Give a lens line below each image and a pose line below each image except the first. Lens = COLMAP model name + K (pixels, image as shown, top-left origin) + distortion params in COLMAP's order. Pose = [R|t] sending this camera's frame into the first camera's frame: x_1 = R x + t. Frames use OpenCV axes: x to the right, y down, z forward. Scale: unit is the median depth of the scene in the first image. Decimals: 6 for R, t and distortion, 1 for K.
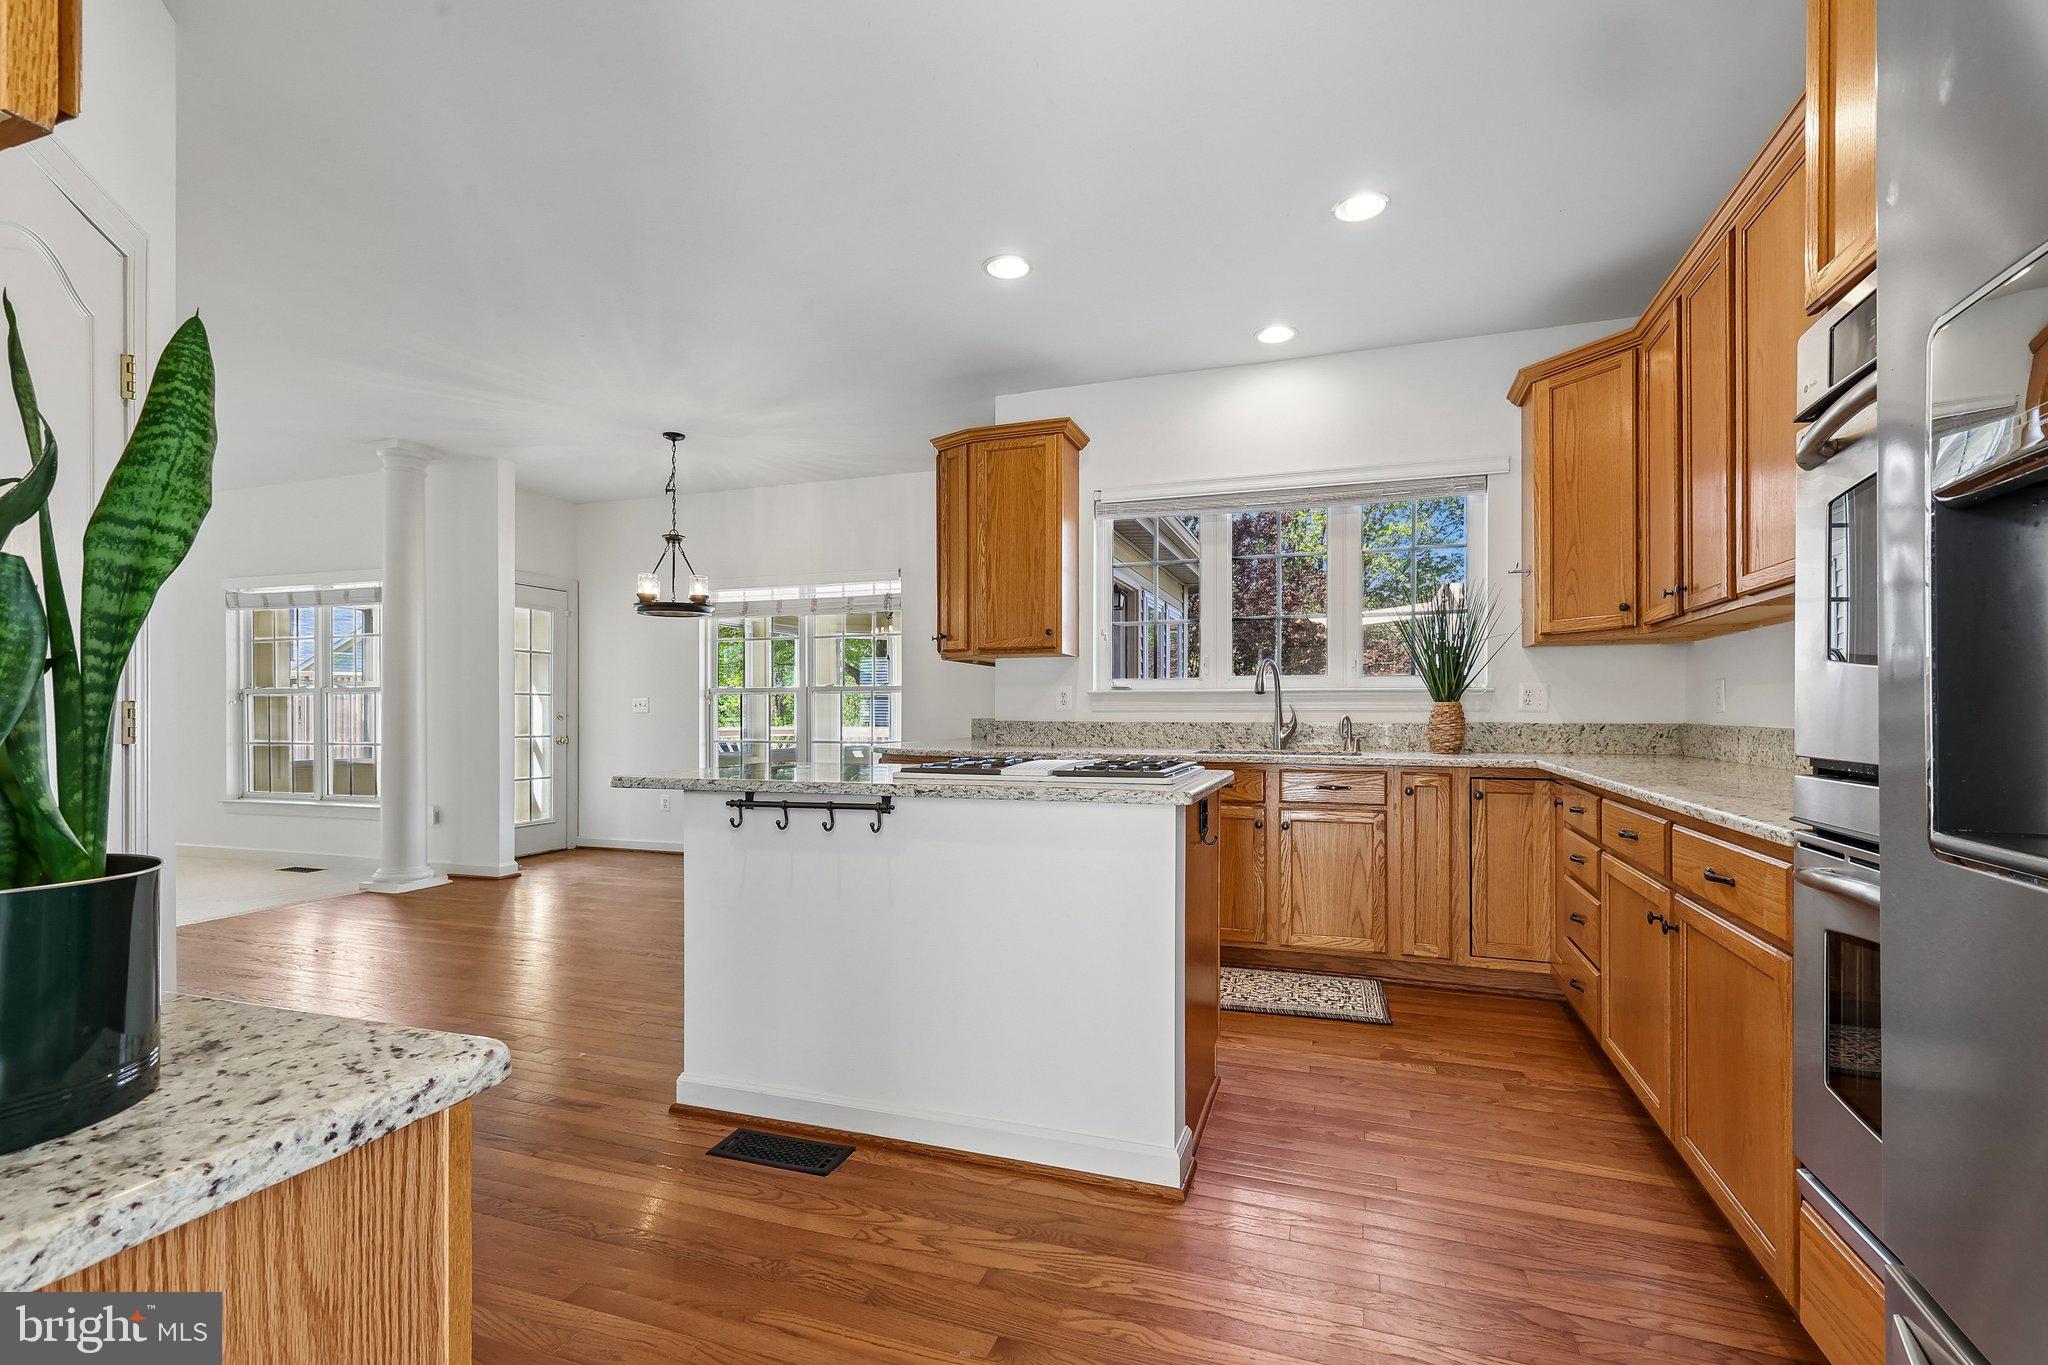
lens RADIAL K [[894.2, 0, 1032.6], [0, 894.2, 715.0], [0, 0, 1]] dist [0.001848, -0.000516]
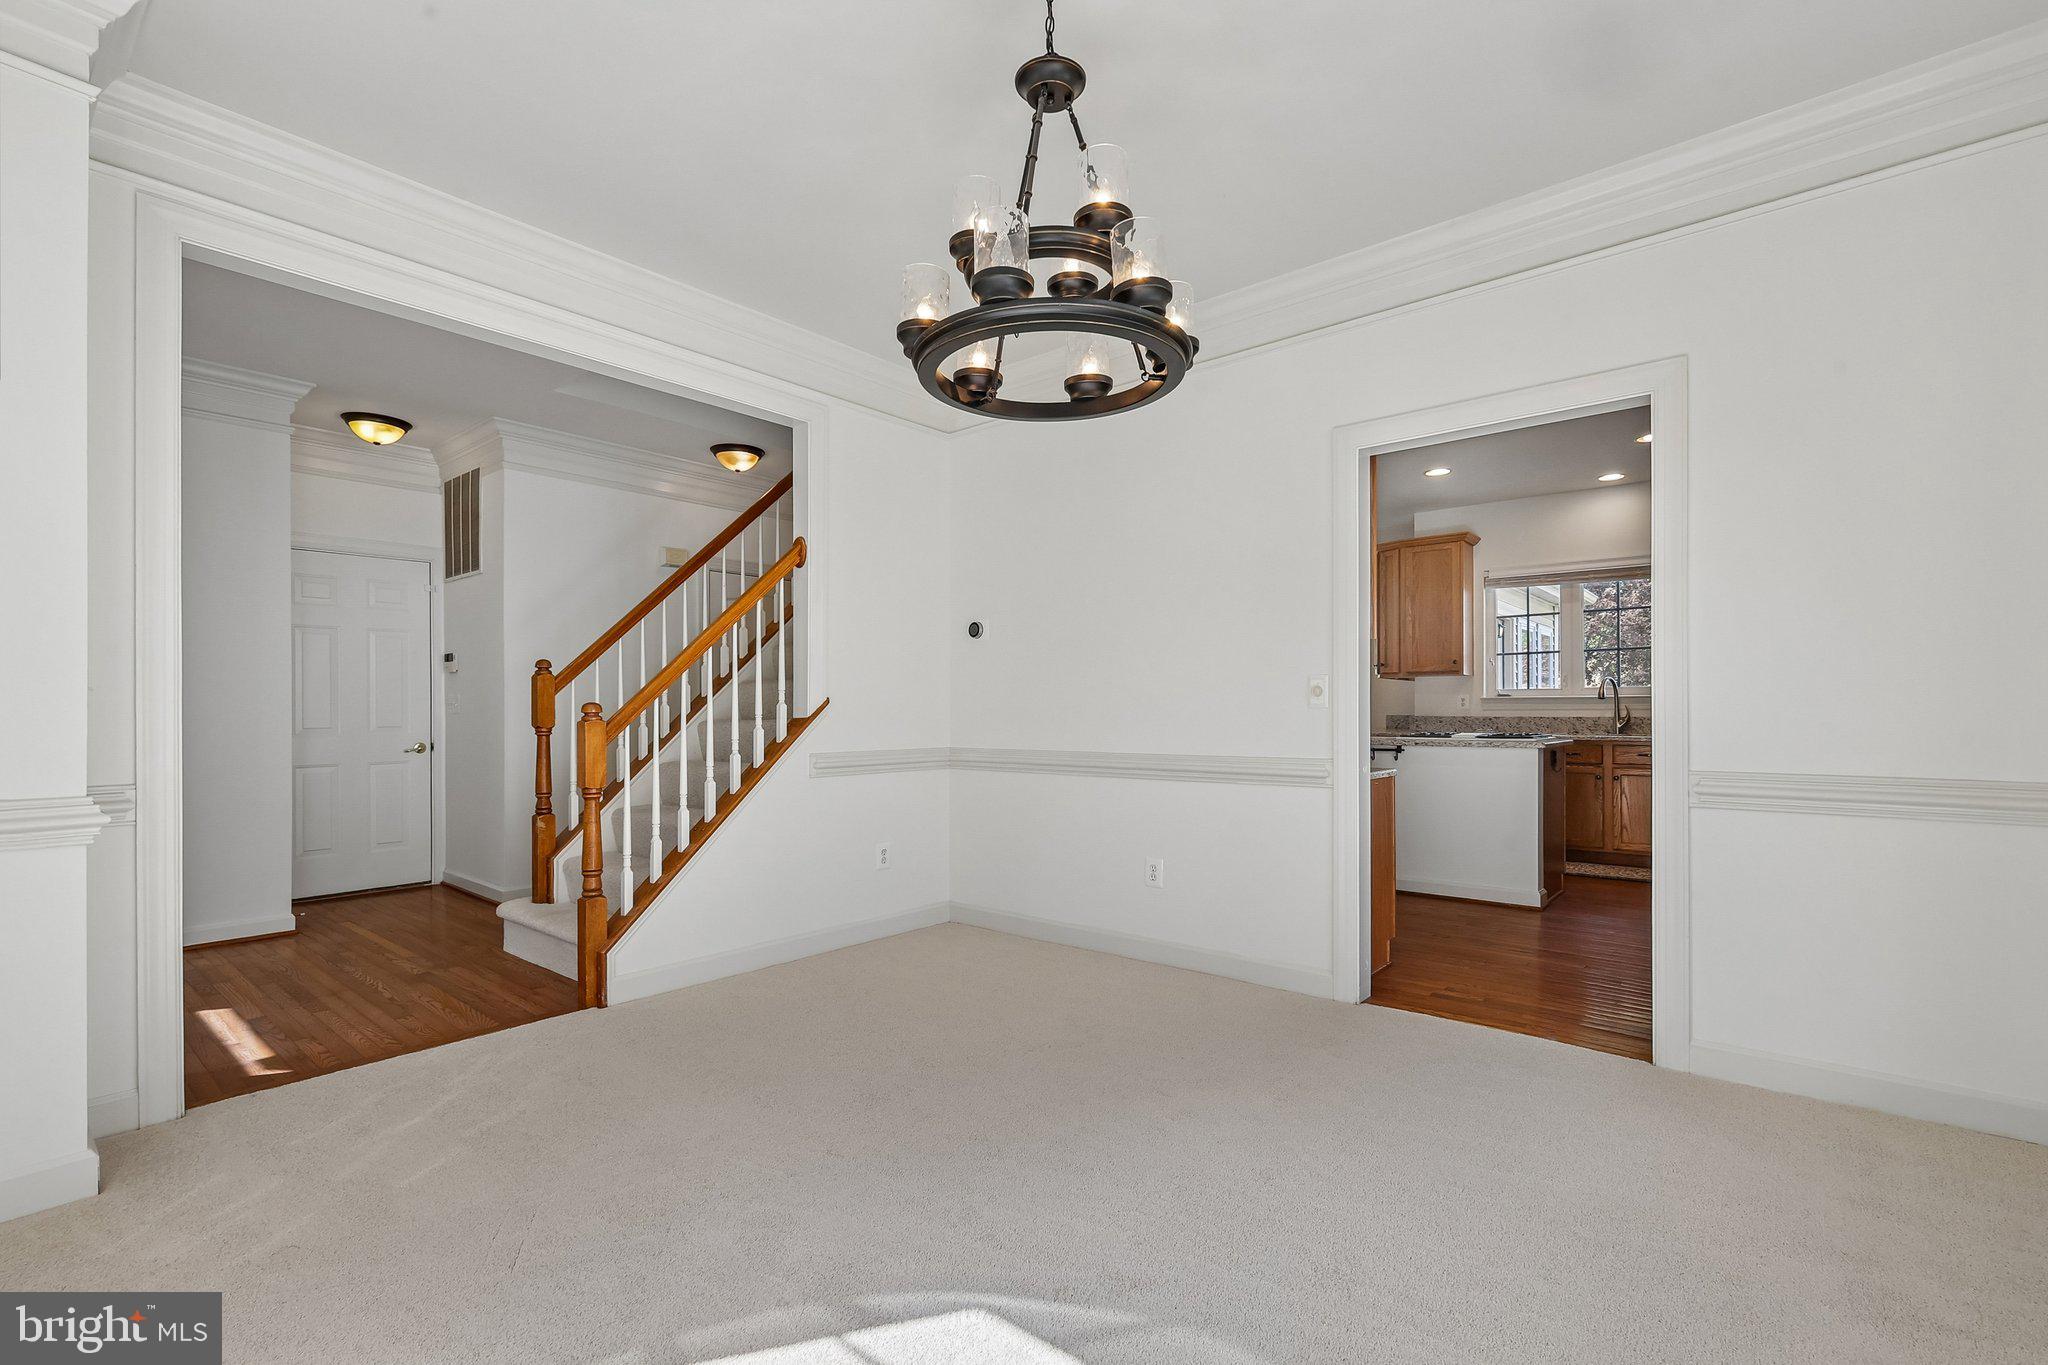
lens RADIAL K [[894.2, 0, 1031.2], [0, 894.2, 700.4], [0, 0, 1]] dist [0.001848, -0.000516]
pose [[0.931641, -0.004272, -0.363354, -0.128203], [-0.001109, 0.999893, -0.014600, 0.003928], [0.363378, 0.014005, 0.931537, -0.949431]]
